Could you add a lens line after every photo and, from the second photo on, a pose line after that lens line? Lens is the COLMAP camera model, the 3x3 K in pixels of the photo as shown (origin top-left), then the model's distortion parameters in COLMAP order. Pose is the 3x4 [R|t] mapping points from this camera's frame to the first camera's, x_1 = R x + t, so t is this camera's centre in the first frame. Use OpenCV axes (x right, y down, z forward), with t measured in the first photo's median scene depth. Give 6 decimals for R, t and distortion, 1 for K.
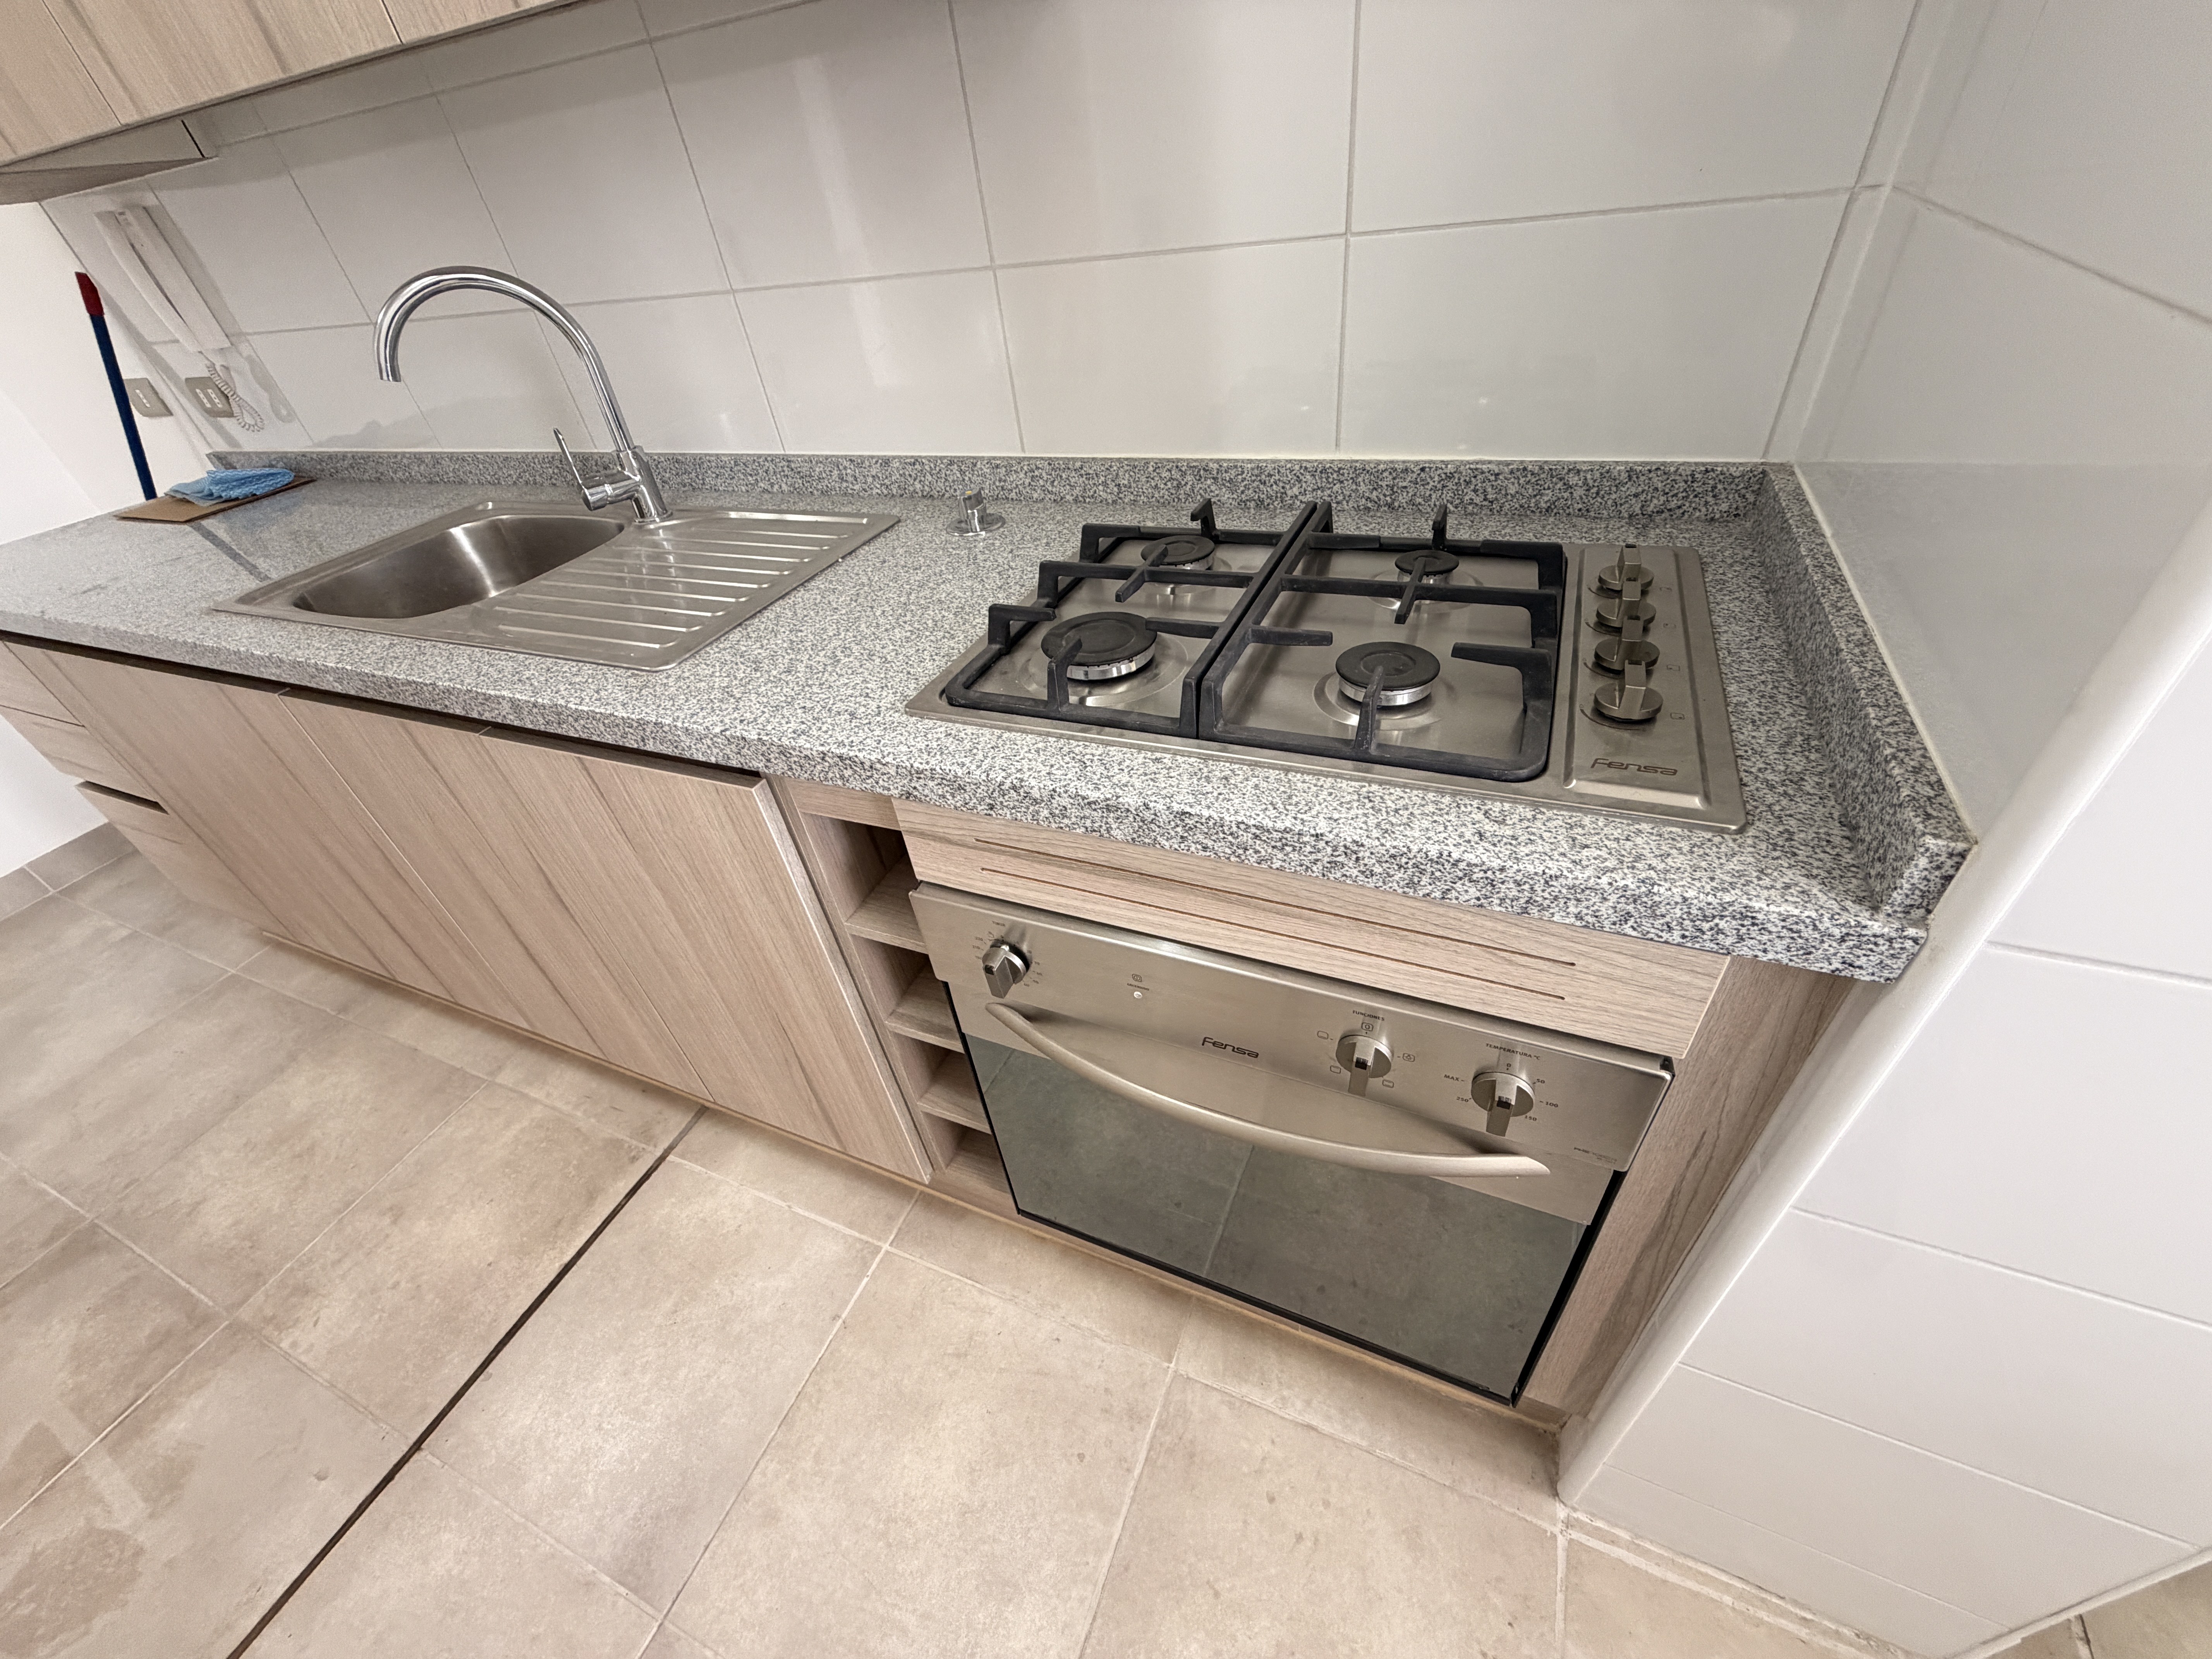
lens RADIAL K [[887.7, 0, 1106.0], [0, 887.7, 829.5], [0, 0, 1]] dist [-0.001781, -0.000096]
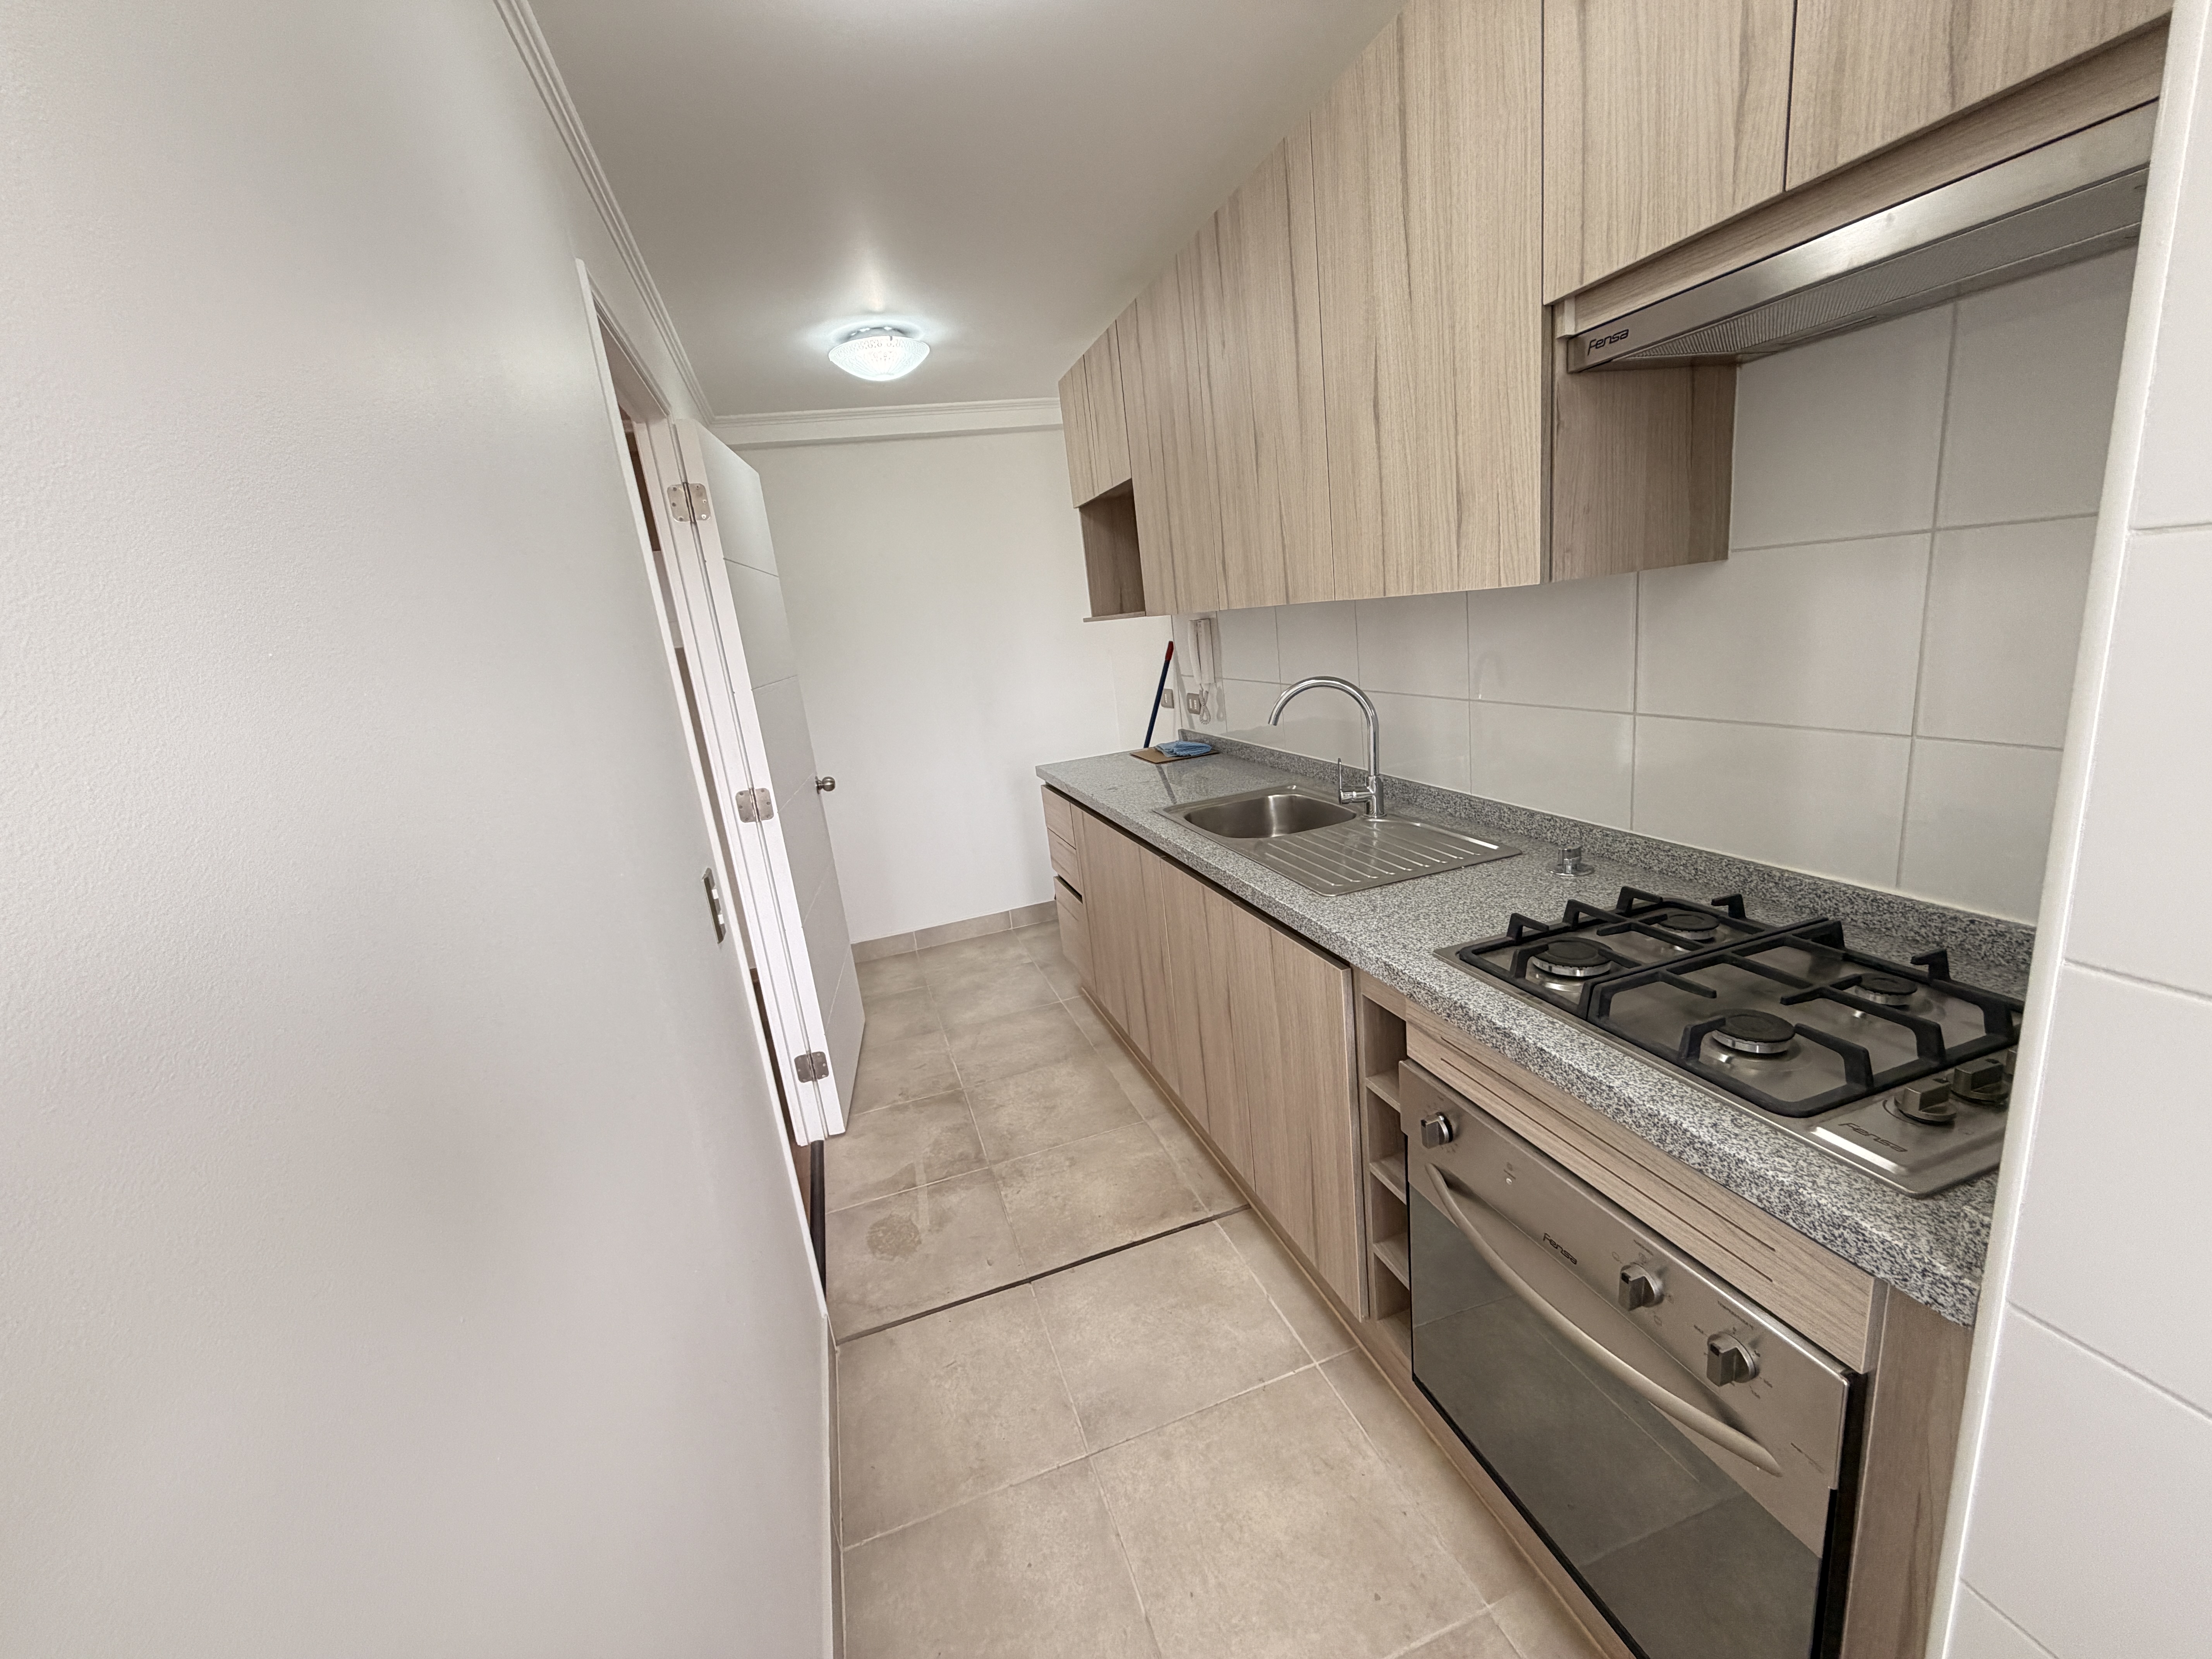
lens RADIAL K [[890.0, 0, 1106.0], [0, 890.0, 829.5], [0, 0, 1]] dist [0.015344, 0.000048]
pose [[0.673667, 0.217961, -0.706162, 0.357997], [-0.428366, 0.893796, -0.132779, 0.105373], [0.602225, 0.391945, 0.695489, -0.464011]]
